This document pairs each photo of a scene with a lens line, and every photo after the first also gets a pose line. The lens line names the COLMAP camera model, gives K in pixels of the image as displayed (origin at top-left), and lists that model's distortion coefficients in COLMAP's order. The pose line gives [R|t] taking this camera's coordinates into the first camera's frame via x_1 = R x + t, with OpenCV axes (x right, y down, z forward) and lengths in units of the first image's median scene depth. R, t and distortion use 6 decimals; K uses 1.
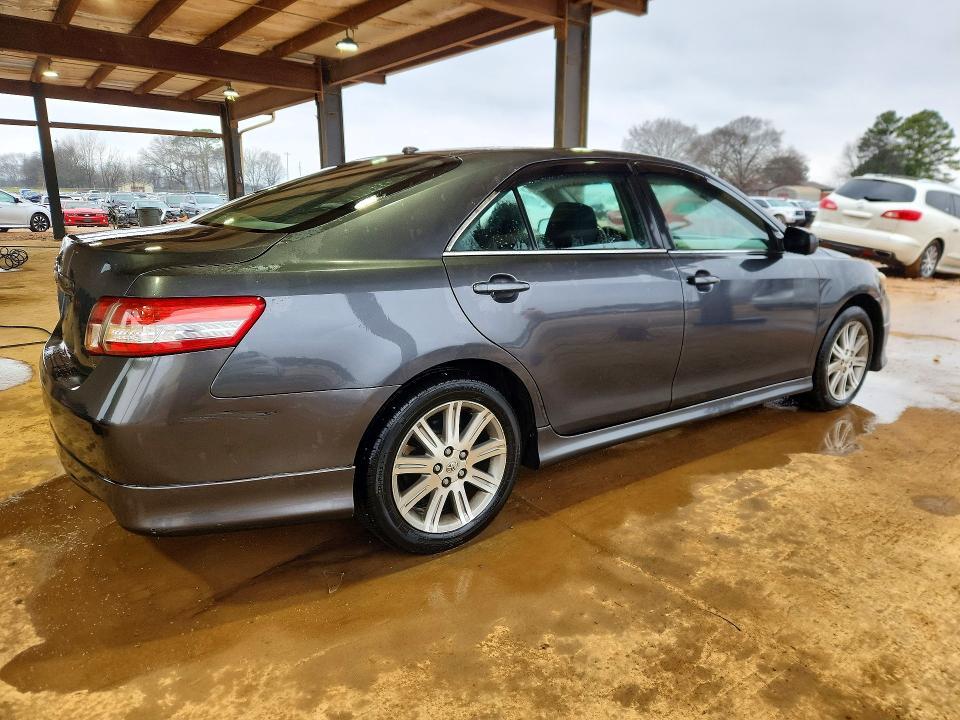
lens RADIAL K [[640.6, 0, 489.2], [0, 640.6, 366.2], [0, 0, 1]] dist [0.027896, -0.007620]
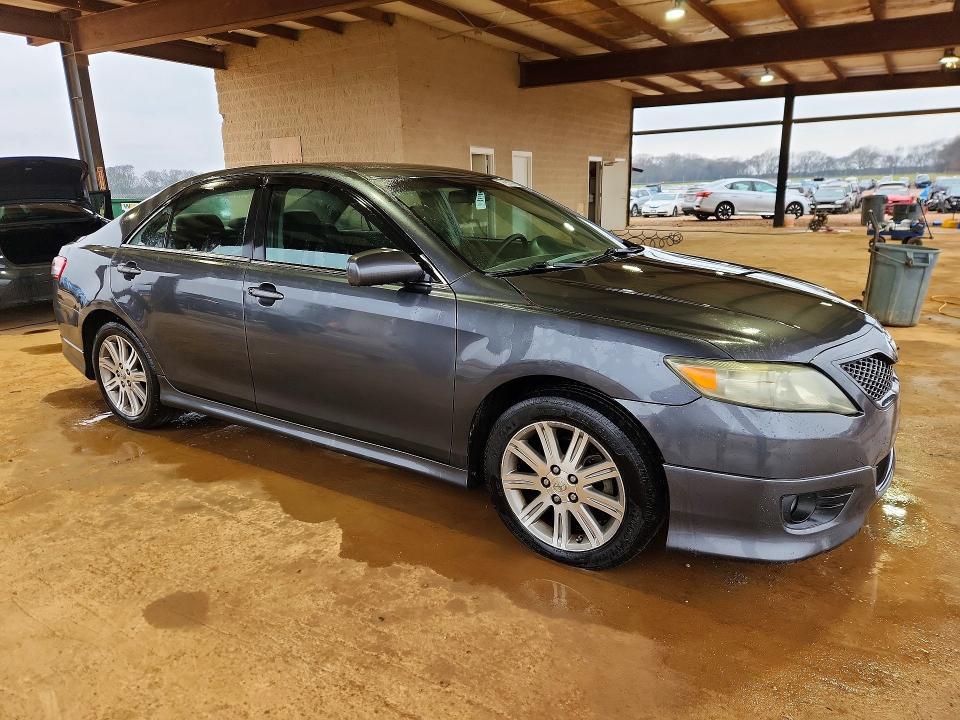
lens RADIAL K [[640.6, 0, 487.6], [0, 640.6, 352.5], [0, 0, 1]] dist [0.027896, -0.007620]
pose [[0.362565, 0.215312, -0.906745, 1.400648], [-0.210789, 0.966679, 0.145259, -0.265465], [0.907808, 0.138466, 0.395869, 0.938327]]
